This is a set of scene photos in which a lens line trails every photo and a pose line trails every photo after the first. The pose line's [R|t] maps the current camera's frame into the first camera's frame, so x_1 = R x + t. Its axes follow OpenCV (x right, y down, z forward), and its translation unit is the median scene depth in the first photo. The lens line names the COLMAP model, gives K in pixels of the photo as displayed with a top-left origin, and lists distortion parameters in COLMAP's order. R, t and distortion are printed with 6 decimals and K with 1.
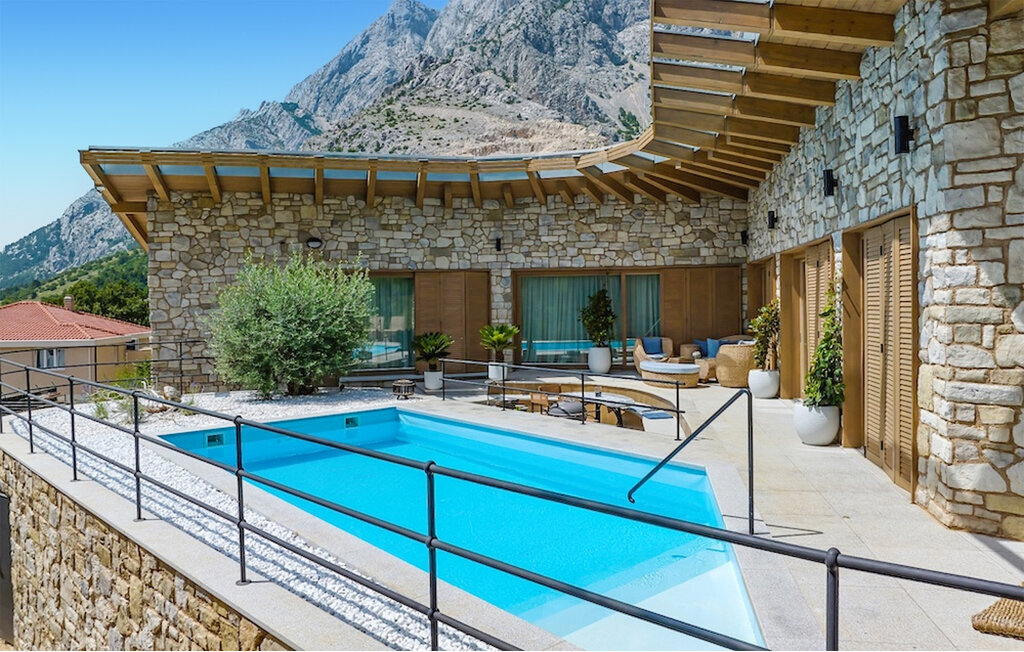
lens RADIAL K [[711.1, 0, 515.4], [0, 711.1, 324.3], [0, 0, 1]] dist [-0.012993, -0.013263]
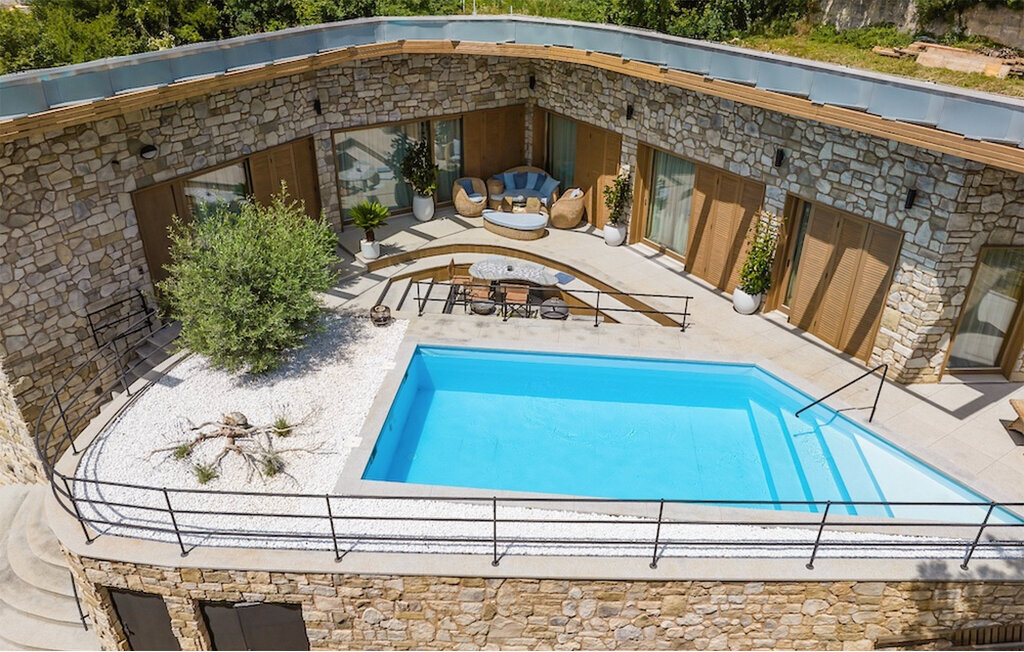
lens RADIAL K [[711.1, 0, 513.5], [0, 711.1, 326.8], [0, 0, 1]] dist [-0.012993, -0.013263]
pose [[0.734202, -0.314981, 0.601444, -0.496525], [0.007900, 0.889772, 0.456337, -0.284369], [-0.678886, -0.330292, 0.655760, 0.132187]]
